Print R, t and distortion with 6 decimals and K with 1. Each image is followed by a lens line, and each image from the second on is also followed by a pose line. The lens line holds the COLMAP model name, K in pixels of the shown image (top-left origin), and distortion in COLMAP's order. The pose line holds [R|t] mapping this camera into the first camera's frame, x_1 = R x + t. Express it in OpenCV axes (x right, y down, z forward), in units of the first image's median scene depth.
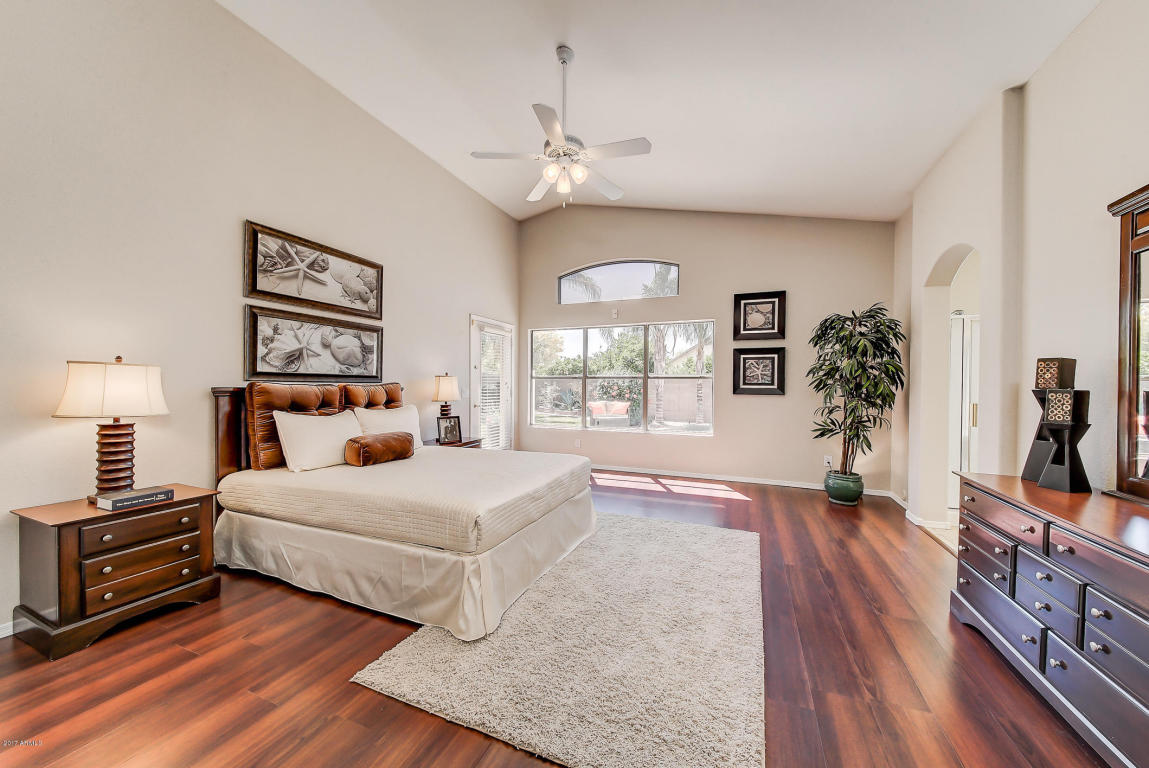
lens RADIAL K [[402.0, 0, 574.4], [0, 402.0, 390.0], [0, 0, 1]] dist [0.014788, 0.000028]
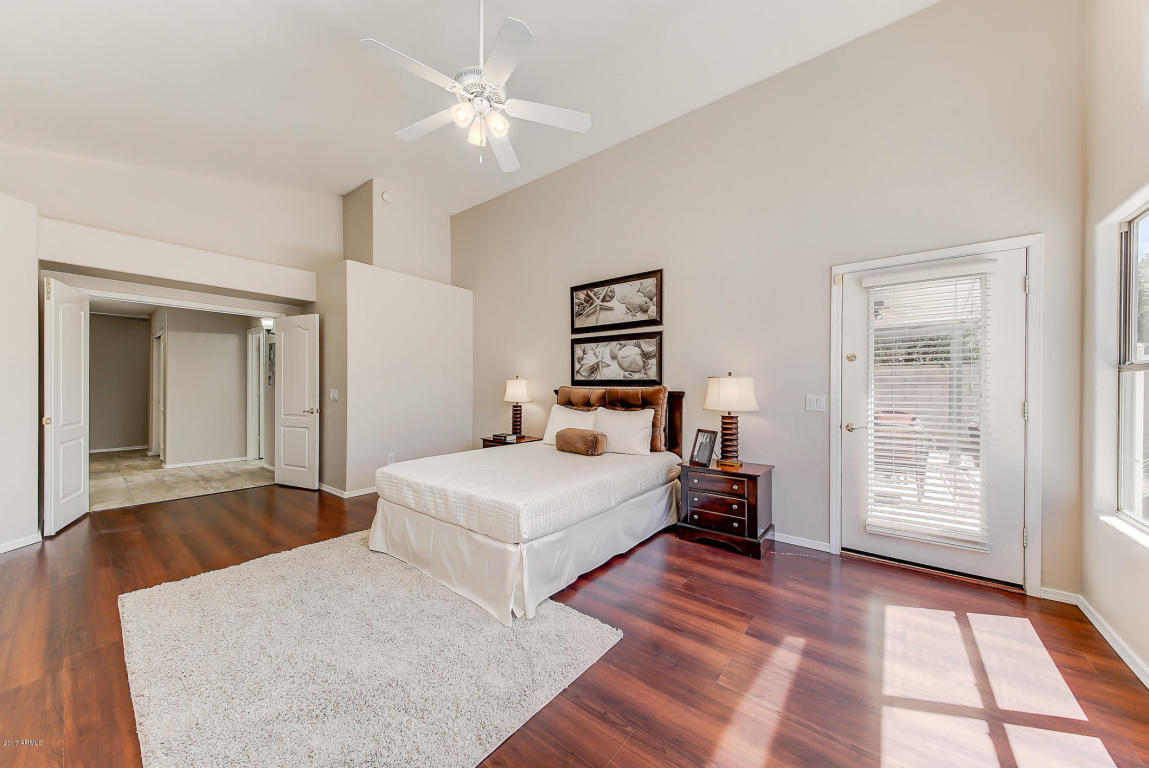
lens RADIAL K [[402.0, 0, 575.6], [0, 402.0, 387.8], [0, 0, 1]] dist [0.014788, 0.000028]
pose [[-0.272821, -0.003423, -0.962059, 0.632411], [-0.015704, 0.999876, 0.000896, -0.014260], [0.961937, 0.015353, -0.272841, 1.247017]]
